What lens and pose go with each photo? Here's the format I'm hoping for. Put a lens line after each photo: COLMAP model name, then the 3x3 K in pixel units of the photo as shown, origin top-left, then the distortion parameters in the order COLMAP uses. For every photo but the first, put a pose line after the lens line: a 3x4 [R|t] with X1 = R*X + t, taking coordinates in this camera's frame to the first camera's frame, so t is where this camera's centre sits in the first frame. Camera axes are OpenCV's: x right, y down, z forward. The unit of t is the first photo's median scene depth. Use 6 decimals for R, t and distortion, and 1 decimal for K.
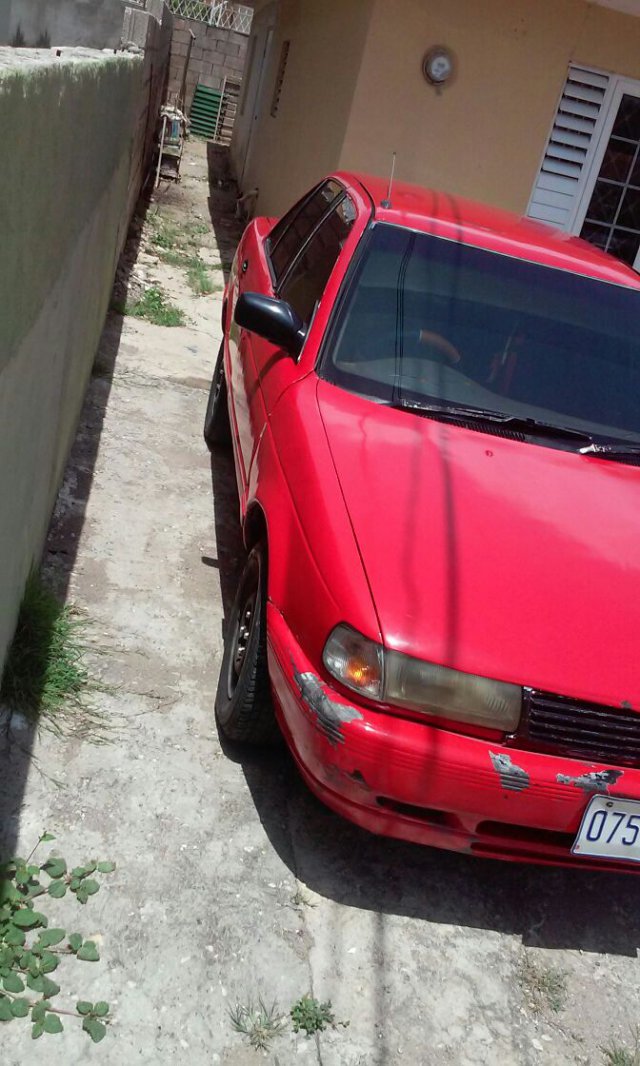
lens RADIAL K [[1049.9, 0, 323.1], [0, 1049.9, 531.1], [0, 0, 1]] dist [0.019421, 0.000000]
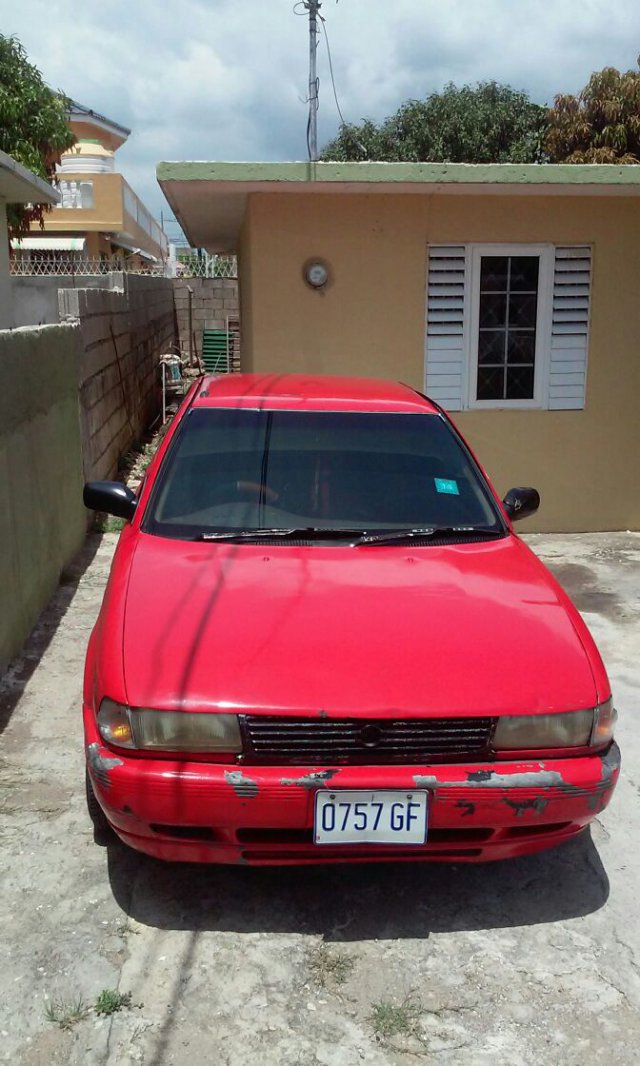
lens RADIAL K [[1049.9, 0, 313.7], [0, 1049.9, 525.5], [0, 0, 1]] dist [0.019421, 0.000000]
pose [[0.973094, -0.213989, -0.085424, 0.391516], [0.193523, 0.960280, -0.201025, 0.178929], [0.125048, 0.179085, 0.975854, -0.269474]]
